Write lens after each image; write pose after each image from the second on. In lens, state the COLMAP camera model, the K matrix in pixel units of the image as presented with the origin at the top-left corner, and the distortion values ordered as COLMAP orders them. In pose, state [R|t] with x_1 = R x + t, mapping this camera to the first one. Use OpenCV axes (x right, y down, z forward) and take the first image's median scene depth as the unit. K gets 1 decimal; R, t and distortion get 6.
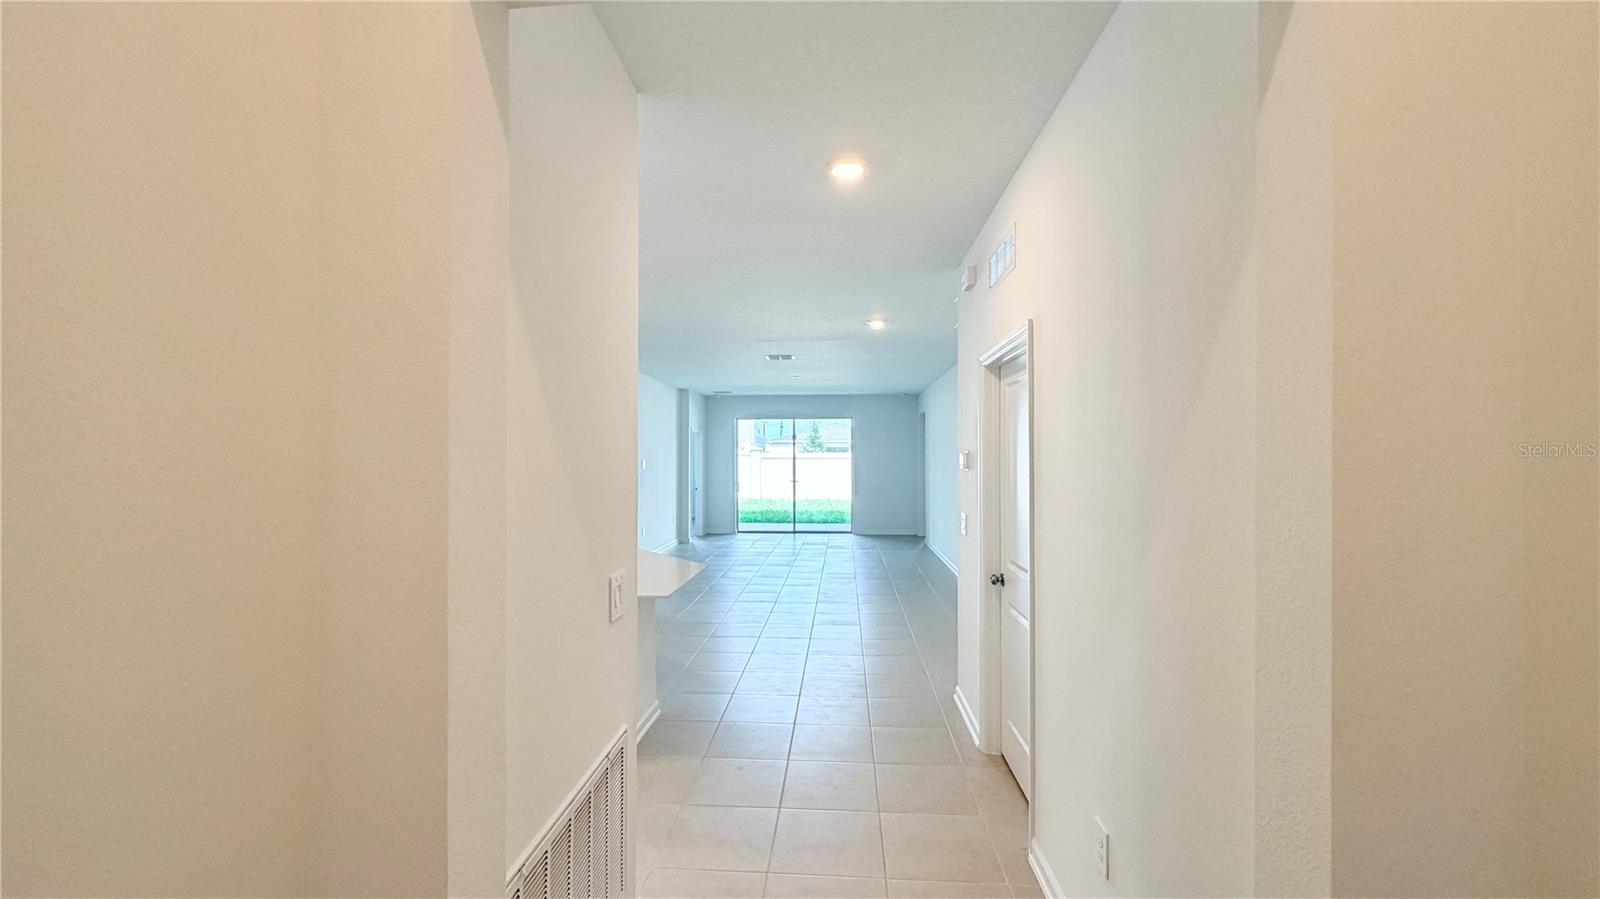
lens RADIAL K [[637.6, 0, 800.0], [0, 637.6, 449.5], [0, 0, 1]] dist [0.001291, 0.000316]
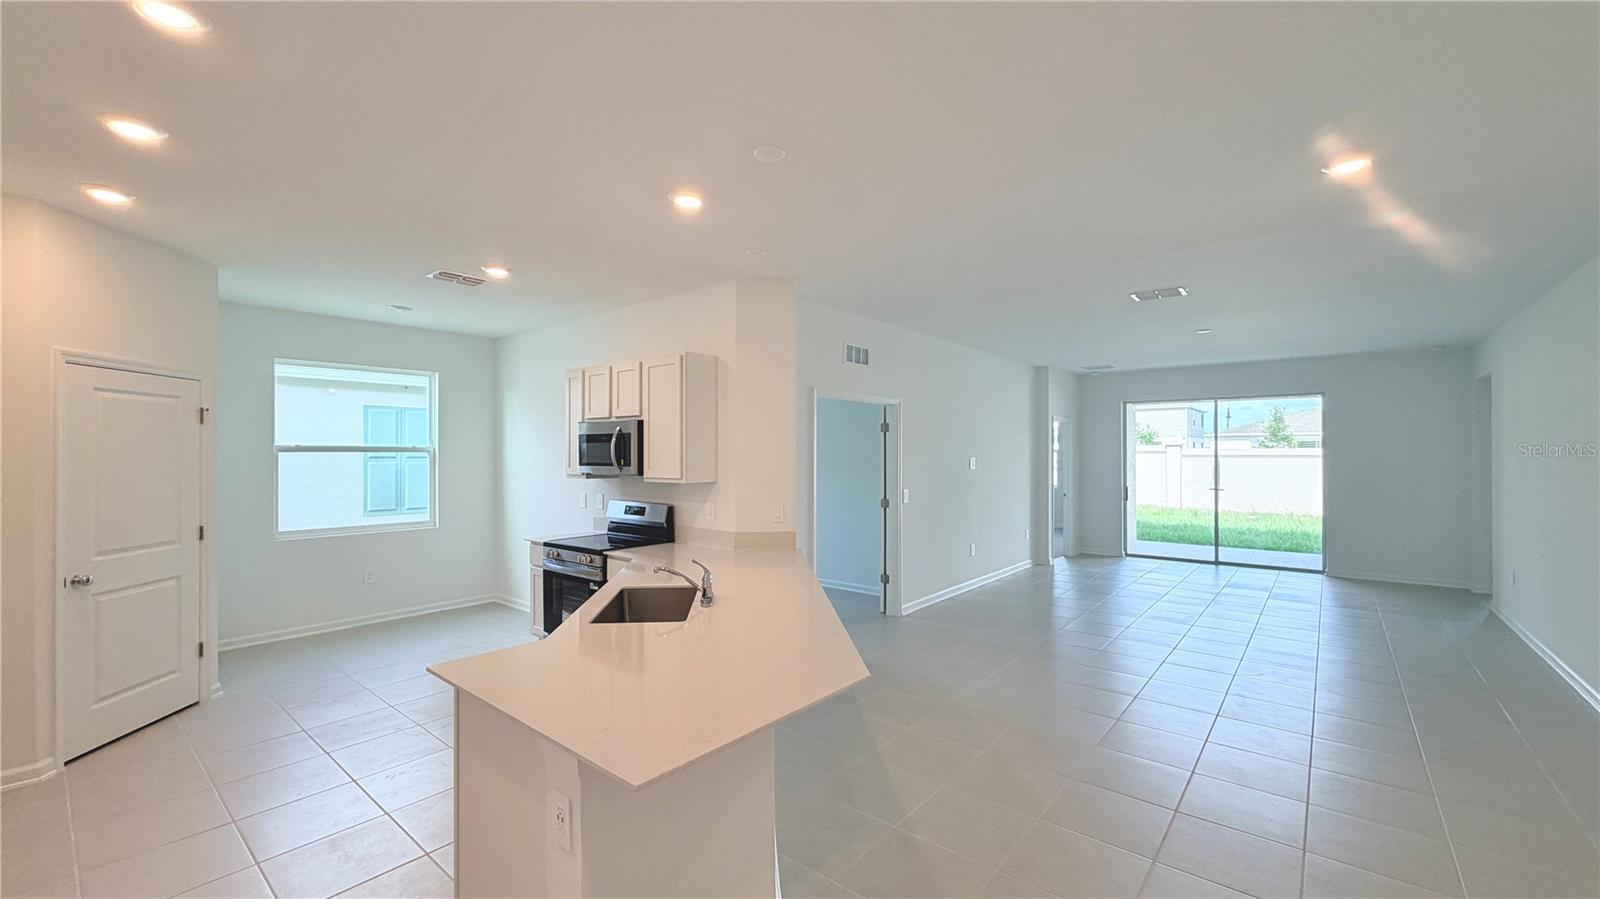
lens RADIAL K [[637.6, 0, 800.0], [0, 637.6, 449.5], [0, 0, 1]] dist [0.001291, 0.000316]
pose [[0.810780, -0.000840, -0.585351, 0.029844], [0.004302, 0.999981, 0.004524, 0.001470], [0.585336, -0.006186, 0.810767, 0.173847]]
